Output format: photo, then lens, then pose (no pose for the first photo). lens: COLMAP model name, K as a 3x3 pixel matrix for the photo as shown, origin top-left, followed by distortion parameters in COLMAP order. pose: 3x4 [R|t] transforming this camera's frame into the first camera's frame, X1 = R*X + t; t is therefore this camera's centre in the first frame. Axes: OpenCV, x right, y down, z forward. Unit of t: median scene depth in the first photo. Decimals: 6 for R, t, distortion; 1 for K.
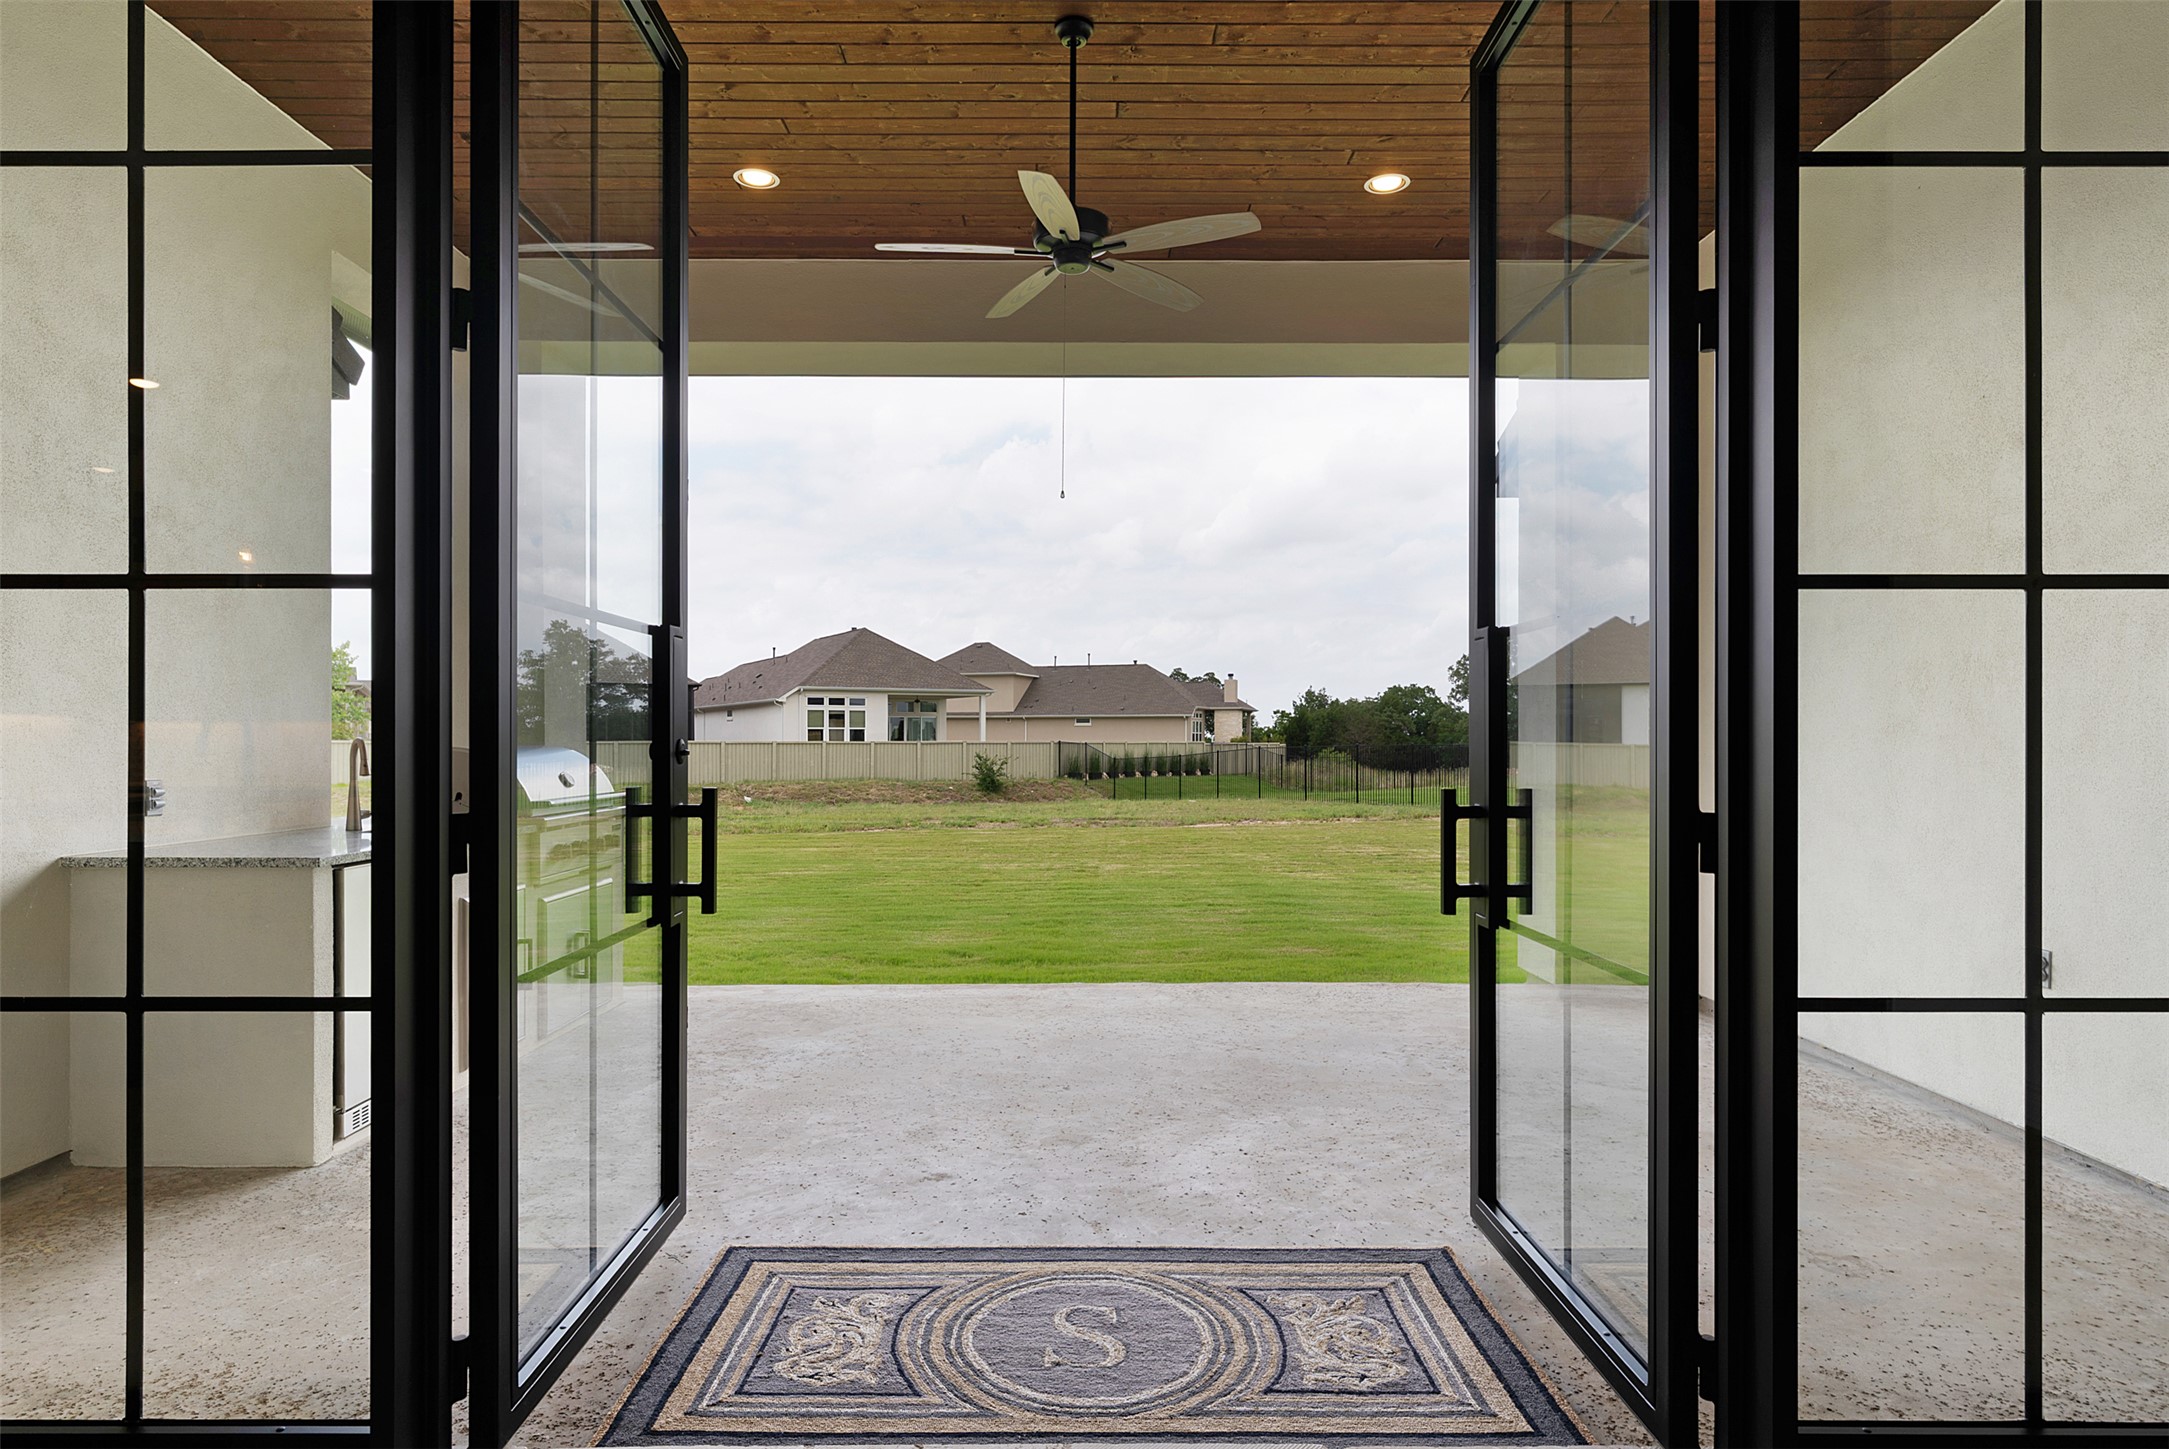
lens RADIAL K [[1212.1, 0, 1076.8], [0, 1212.1, 717.3], [0, 0, 1]] dist [-0.005544, -0.000450]
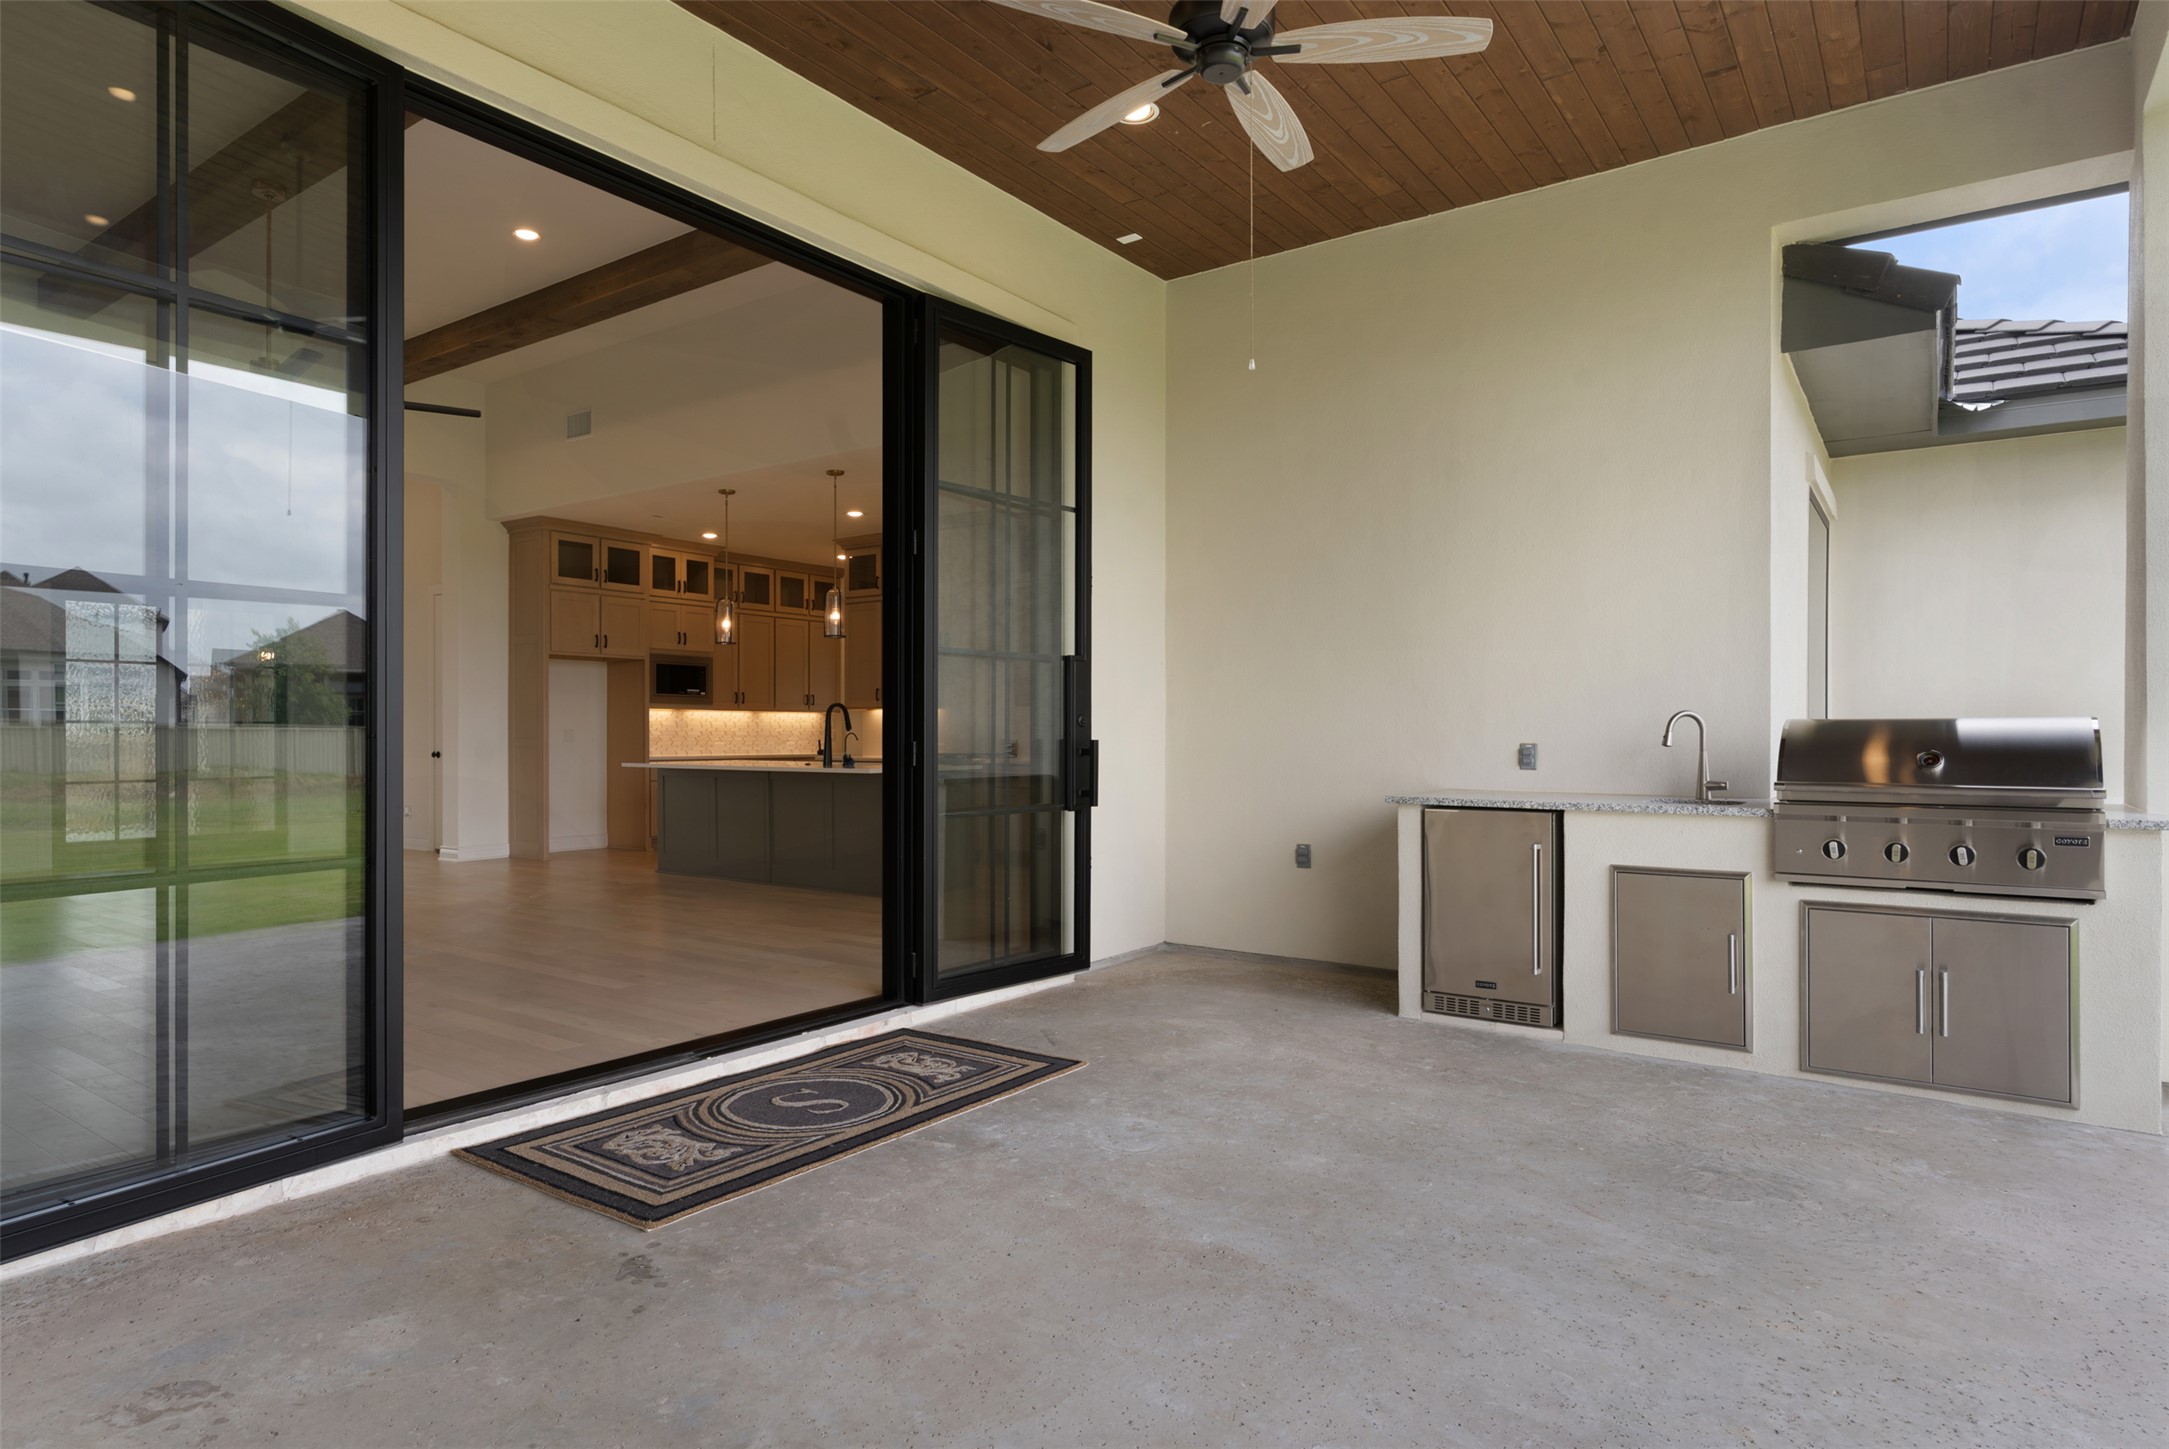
lens RADIAL K [[1212.1, 0, 1076.8], [0, 1212.1, 717.3], [0, 0, 1]] dist [-0.005544, -0.000450]
pose [[-0.586136, -0.007801, -0.810175, 0.982028], [0.013919, 0.999709, -0.019696, 0.058664], [0.810093, -0.022821, -0.585857, 2.037509]]
